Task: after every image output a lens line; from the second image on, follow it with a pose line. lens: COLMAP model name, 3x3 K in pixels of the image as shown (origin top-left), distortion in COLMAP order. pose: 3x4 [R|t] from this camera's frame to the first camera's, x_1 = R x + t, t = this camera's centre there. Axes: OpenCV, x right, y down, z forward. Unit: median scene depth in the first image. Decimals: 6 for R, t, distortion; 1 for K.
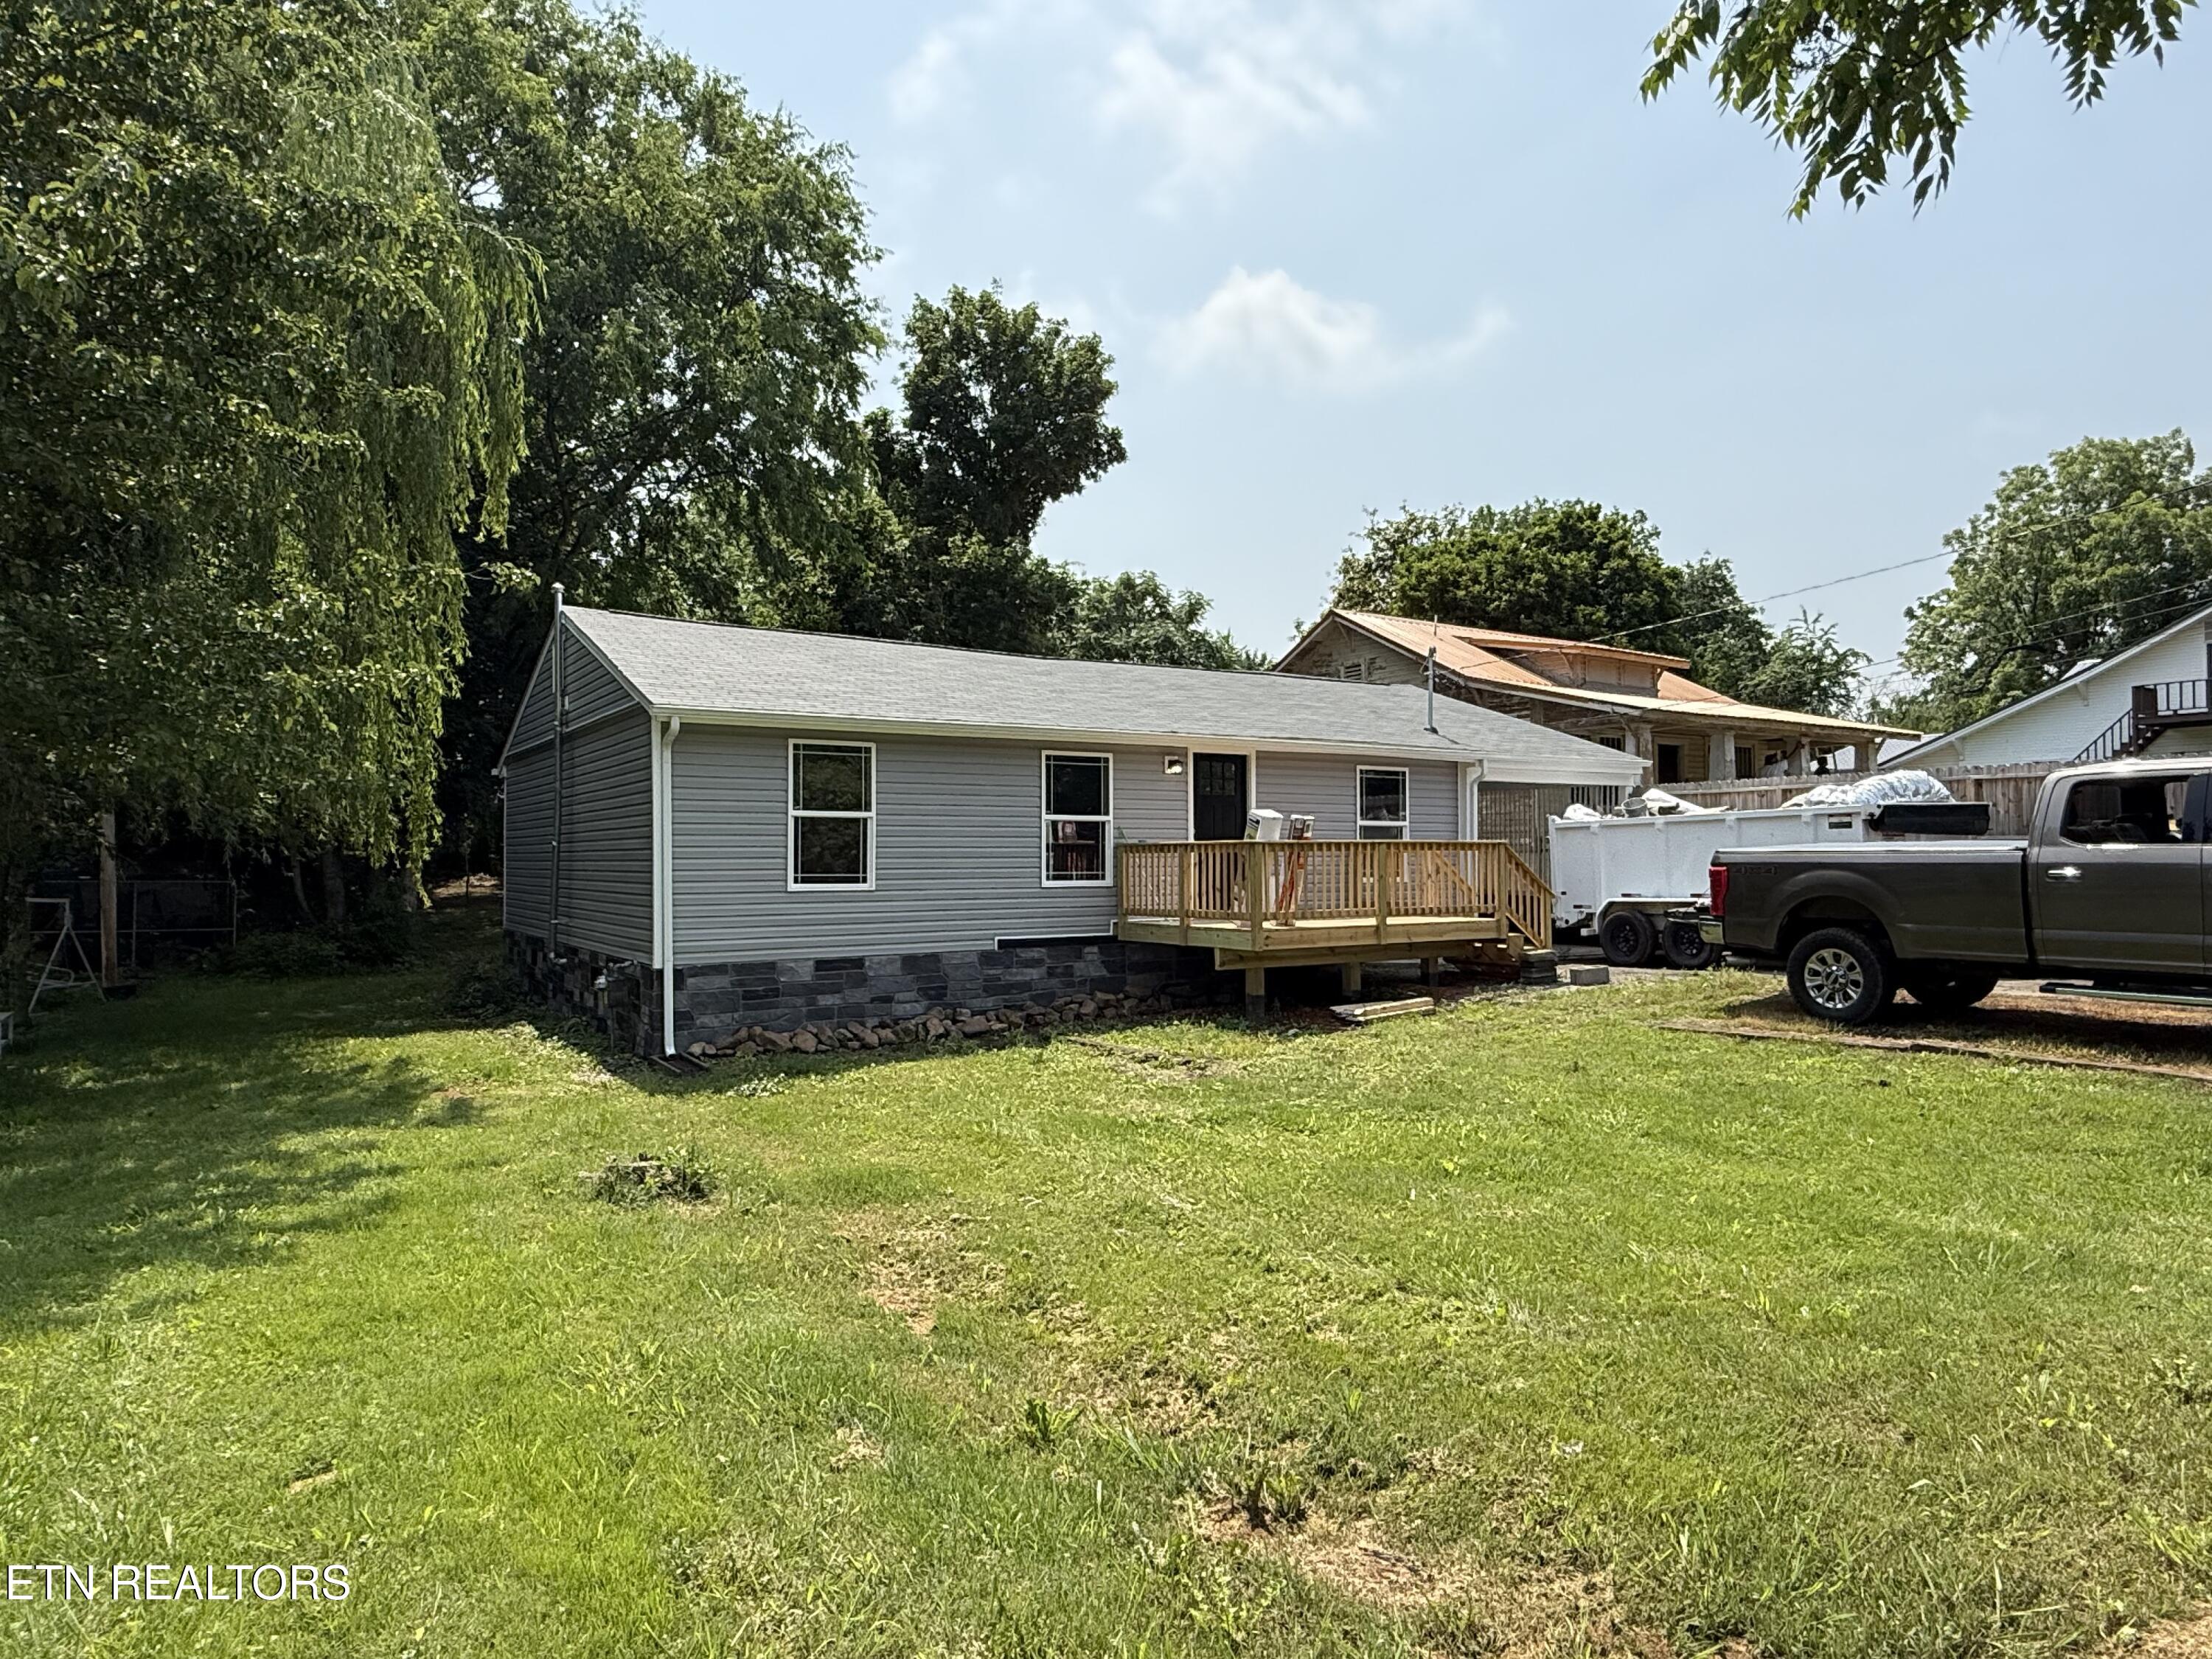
lens RADIAL K [[1402.4, 0, 1107.1], [0, 1402.4, 828.3], [0, 0, 1]] dist [-0.006480, -0.001190]
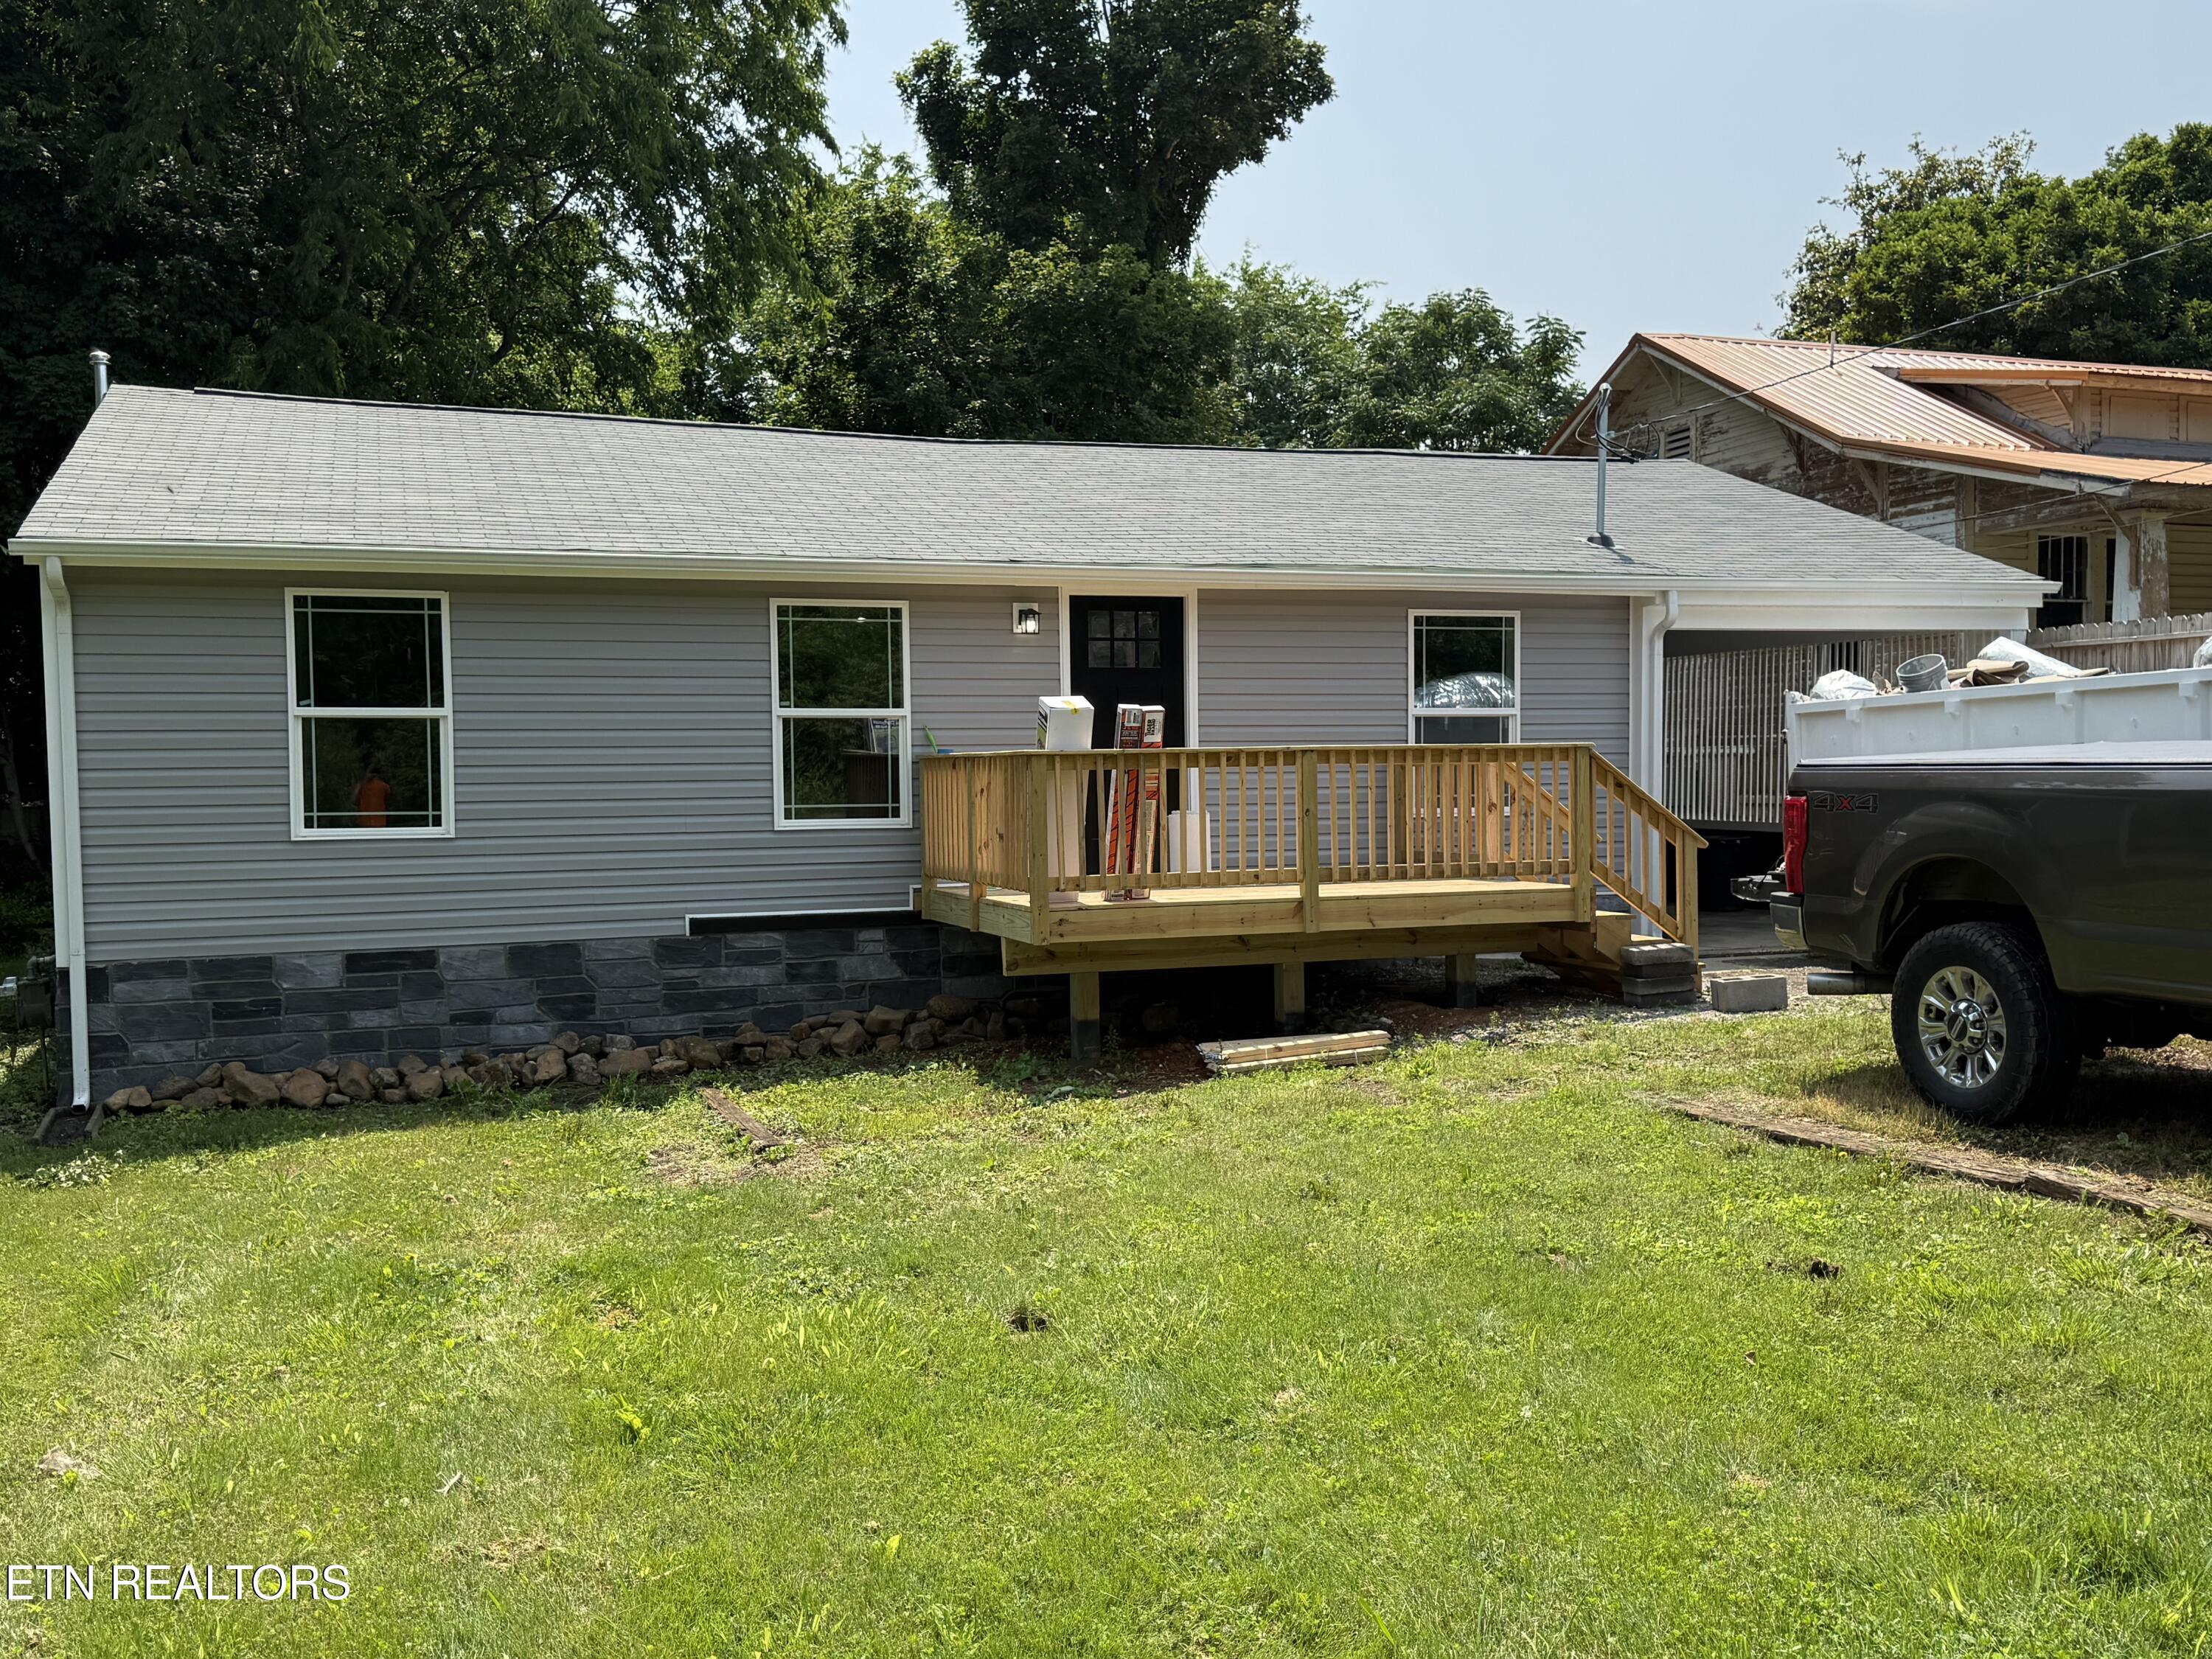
lens RADIAL K [[2114.0, 0, 1106.4], [0, 2114.0, 873.4], [0, 0, 1]] dist [0.164983, -0.293022]
pose [[0.974689, 0.002657, -0.223550, 0.284377], [0.013855, 0.997289, 0.072262, -0.002966], [0.223136, -0.073530, 0.972010, 0.150604]]
